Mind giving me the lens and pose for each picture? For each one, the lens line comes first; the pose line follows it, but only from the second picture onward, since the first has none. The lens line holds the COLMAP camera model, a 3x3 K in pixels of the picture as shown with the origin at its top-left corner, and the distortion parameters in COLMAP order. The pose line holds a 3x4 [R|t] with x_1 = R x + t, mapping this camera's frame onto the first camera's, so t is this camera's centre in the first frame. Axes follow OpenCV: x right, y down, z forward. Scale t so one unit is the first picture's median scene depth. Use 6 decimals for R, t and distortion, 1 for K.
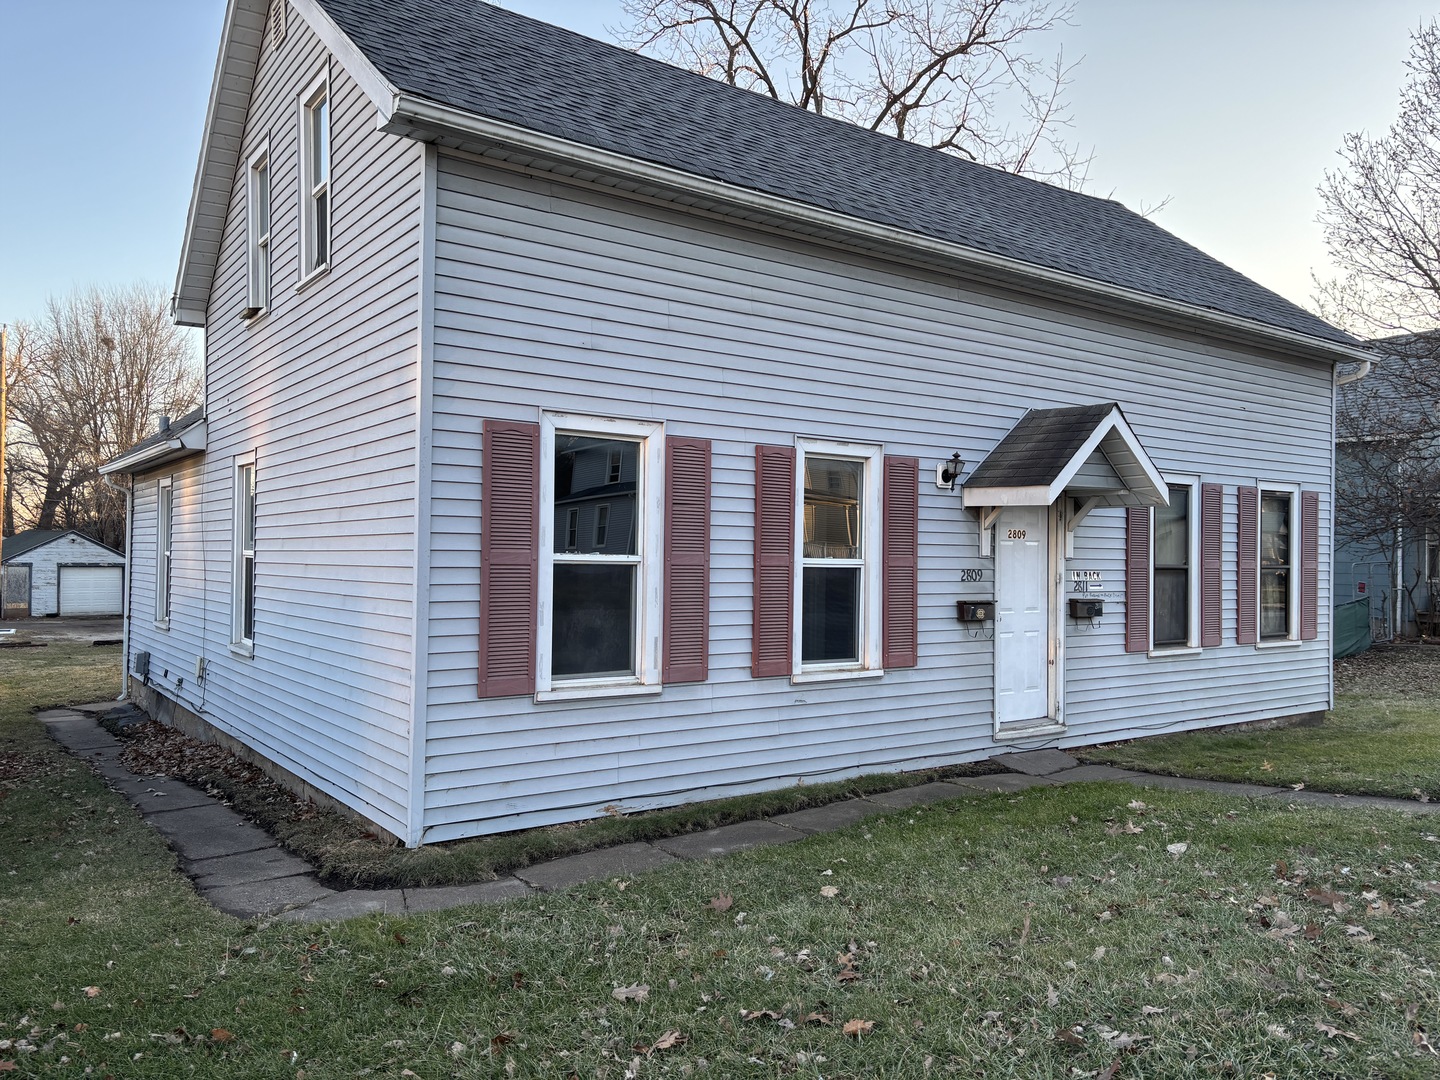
lens RADIAL K [[1106.7, 0, 720.0], [0, 1106.7, 540.0], [0, 0, 1]] dist [0.055574, -0.063240]
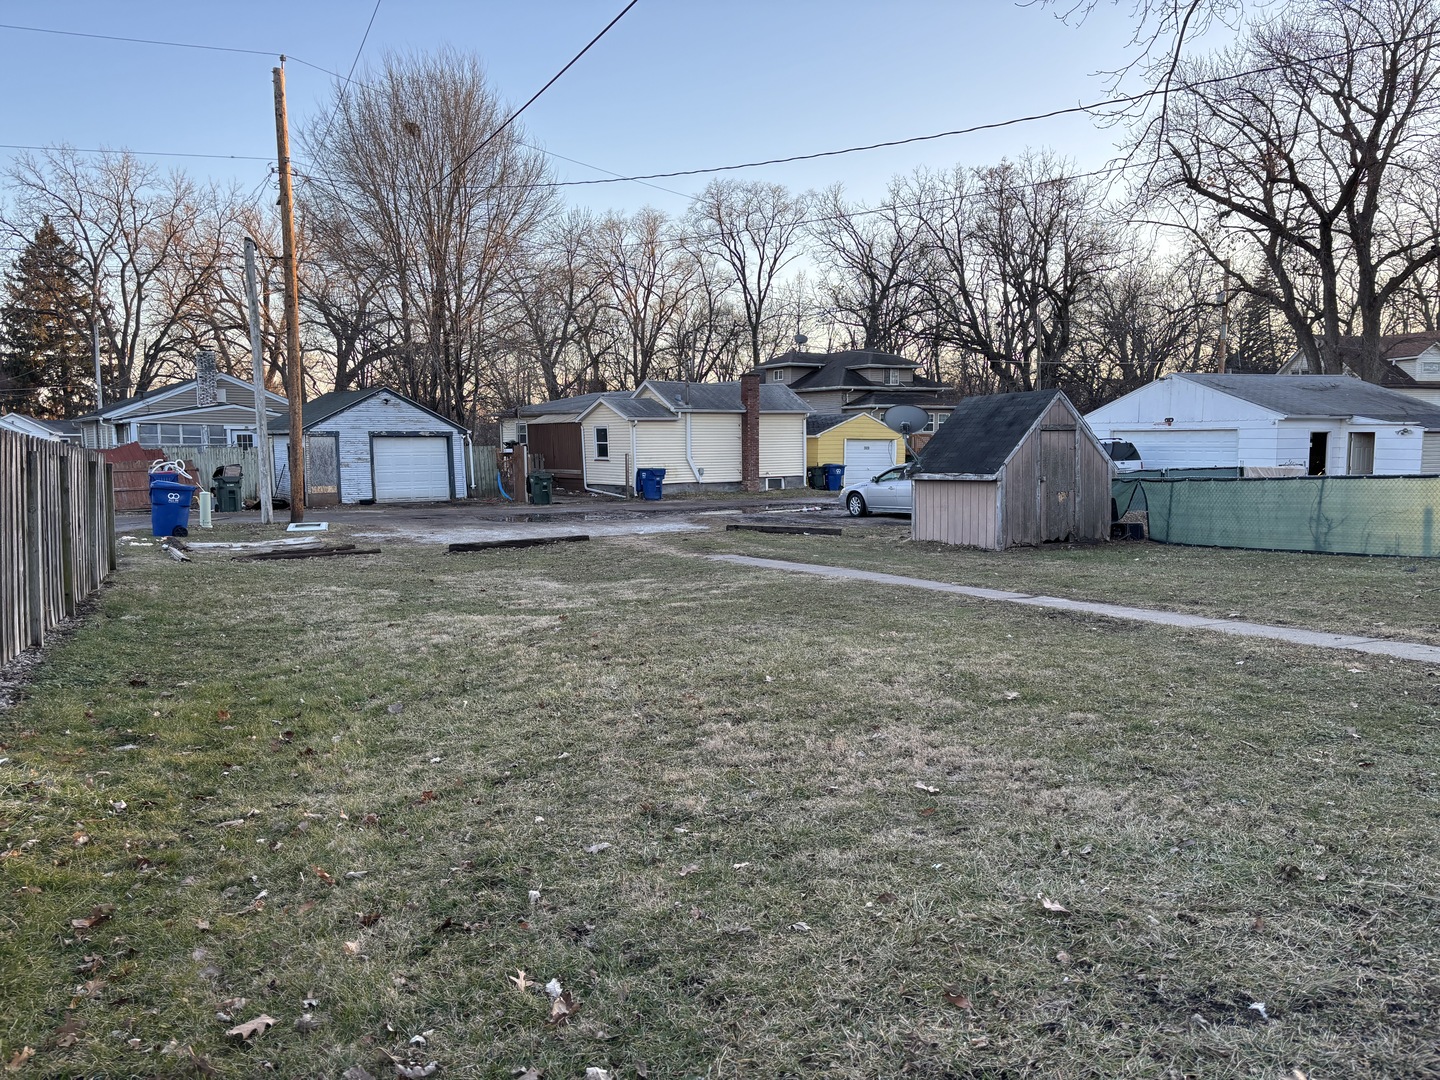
lens RADIAL K [[1106.7, 0, 720.0], [0, 1106.7, 540.0], [0, 0, 1]] dist [0.055574, -0.063240]
pose [[0.978138, -0.000078, -0.207958, -0.493606], [0.021947, 0.994454, 0.102859, 0.049784], [0.206797, -0.105175, 0.972714, 0.756184]]
